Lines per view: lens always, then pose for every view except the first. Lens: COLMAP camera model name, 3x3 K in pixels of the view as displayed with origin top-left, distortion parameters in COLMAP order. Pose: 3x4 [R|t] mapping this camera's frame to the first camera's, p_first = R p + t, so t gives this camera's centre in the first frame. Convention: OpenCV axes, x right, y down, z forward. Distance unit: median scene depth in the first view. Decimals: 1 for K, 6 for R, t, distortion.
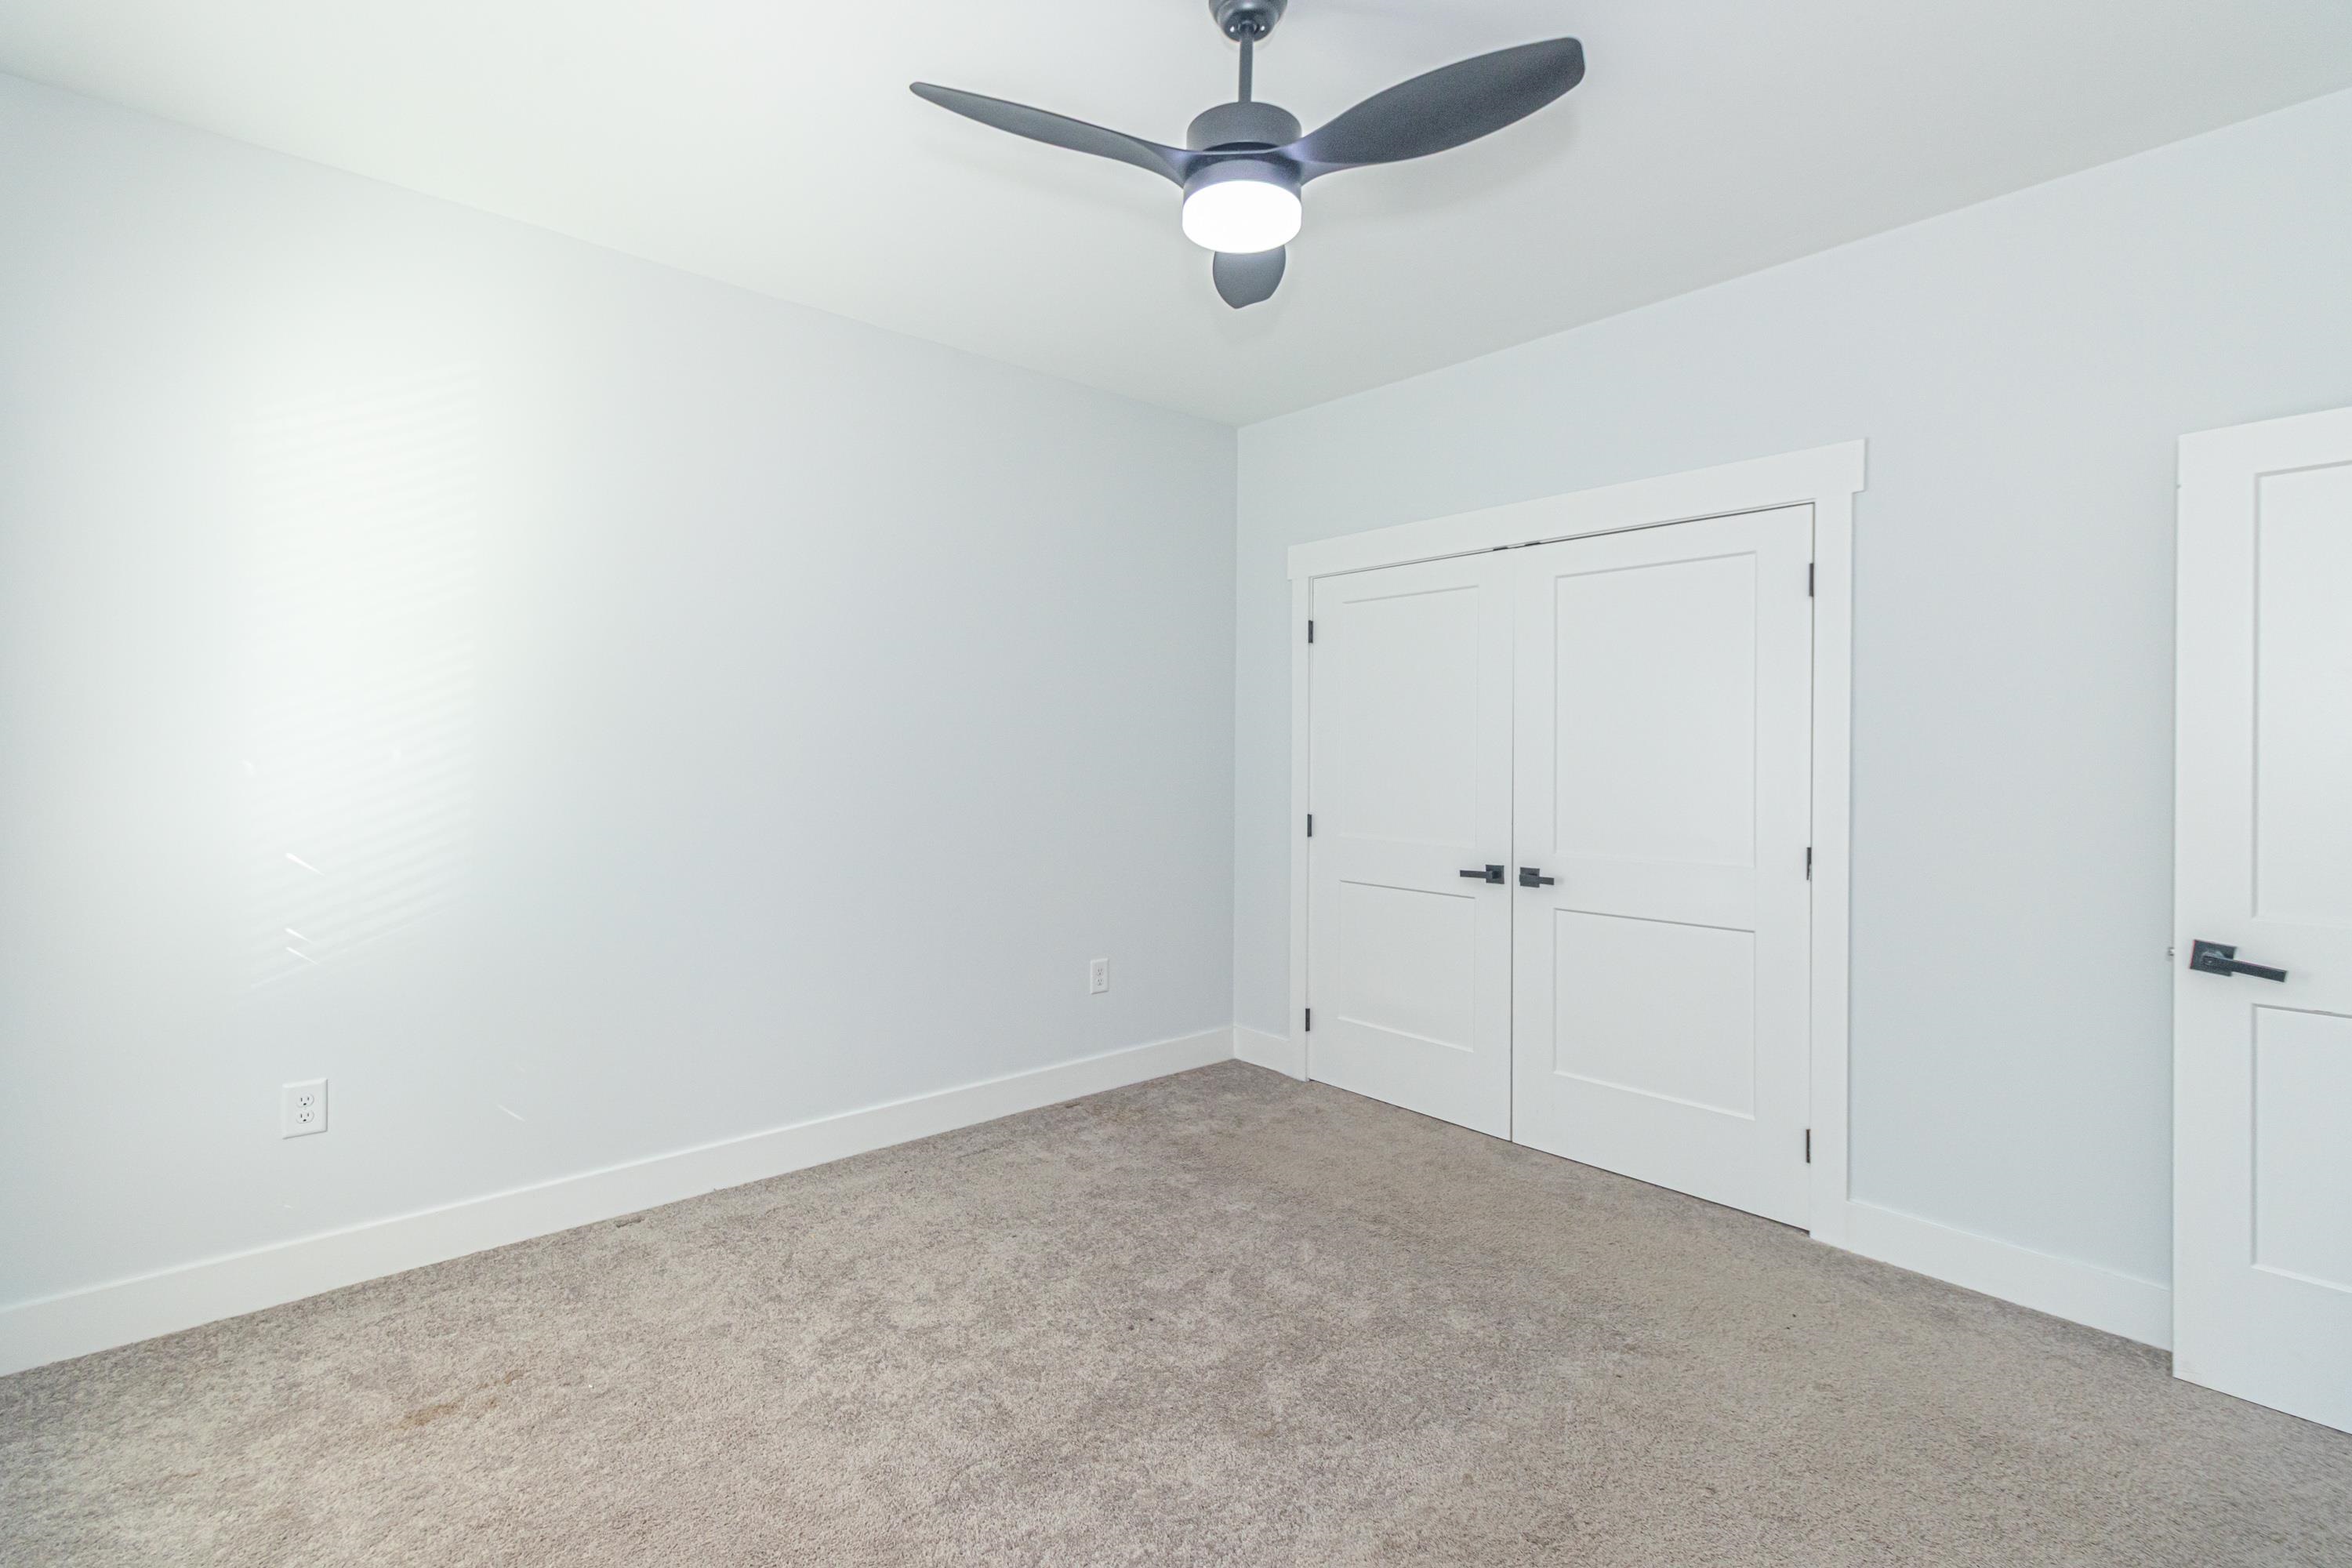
lens RADIAL K [[1070.9, 0, 1178.2], [0, 1070.9, 744.3], [0, 0, 1]] dist [0.001560, 0.000031]
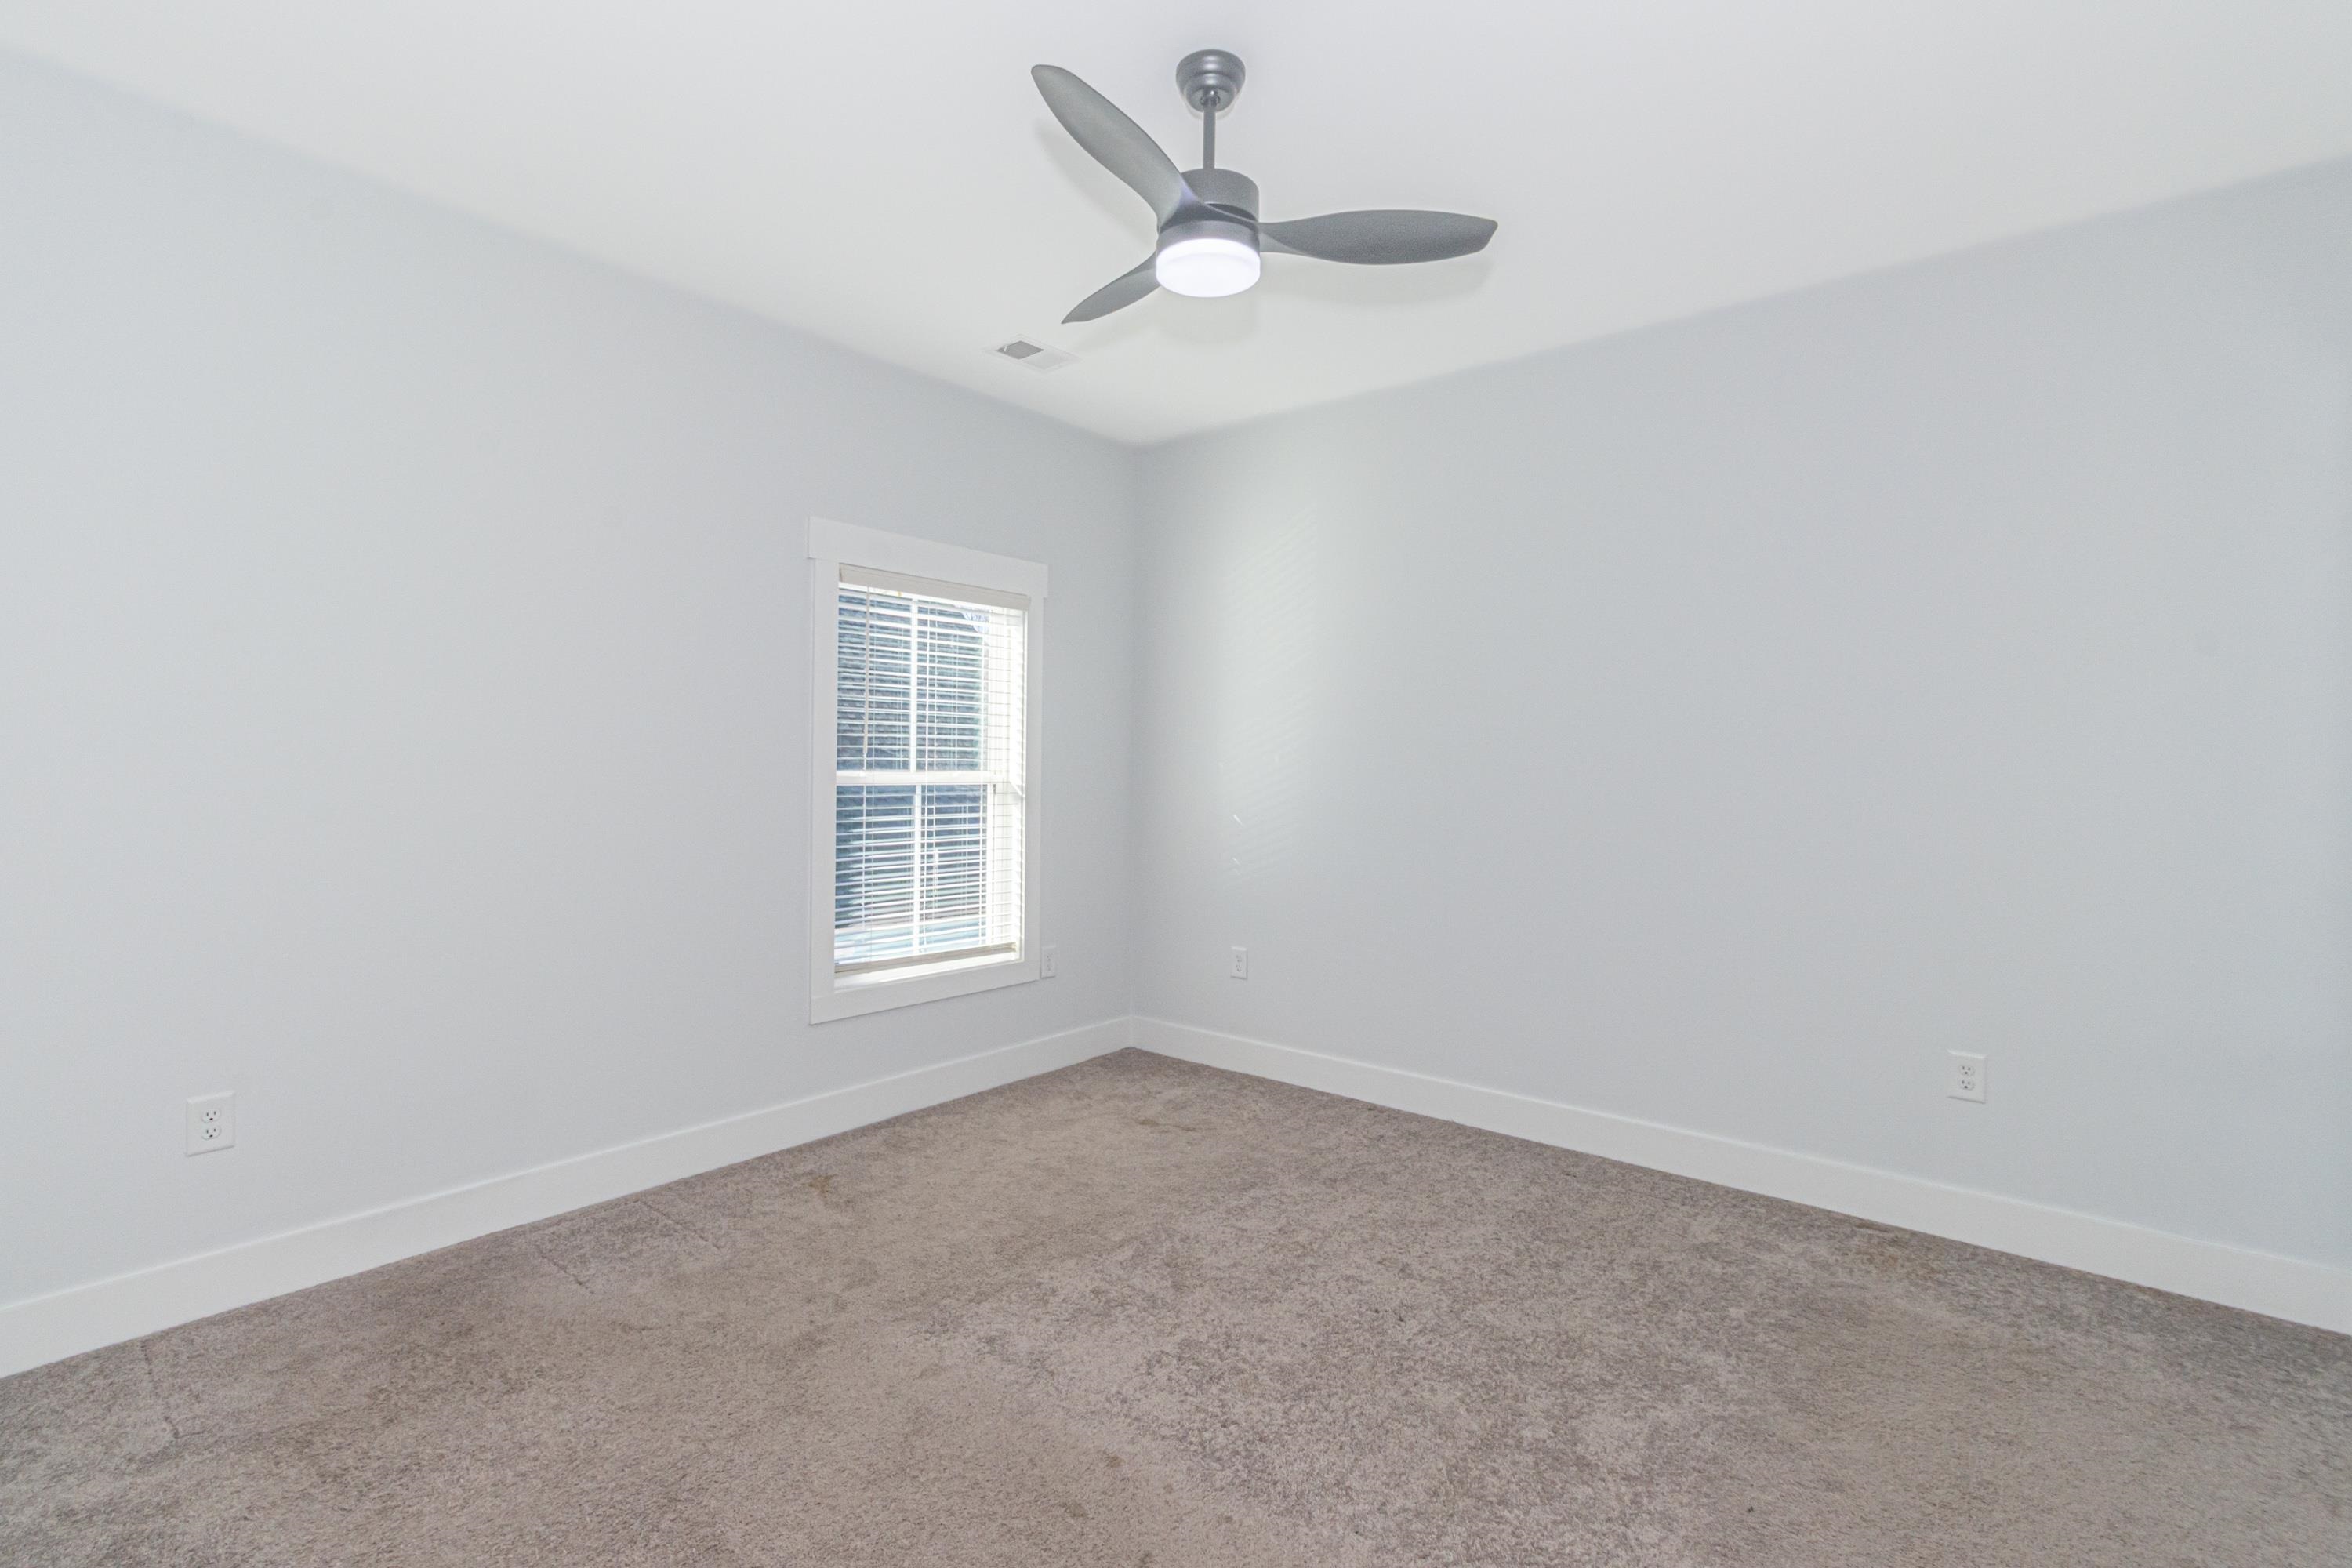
lens RADIAL K [[1084.0, 0, 1160.2], [0, 1084.0, 767.2], [0, 0, 1]] dist [0.007214, 0.000300]
pose [[0.161421, -0.003130, -0.986881, 1.050275], [-0.008049, 0.999958, -0.004488, 0.037874], [0.986853, 0.008668, 0.161389, 0.692888]]
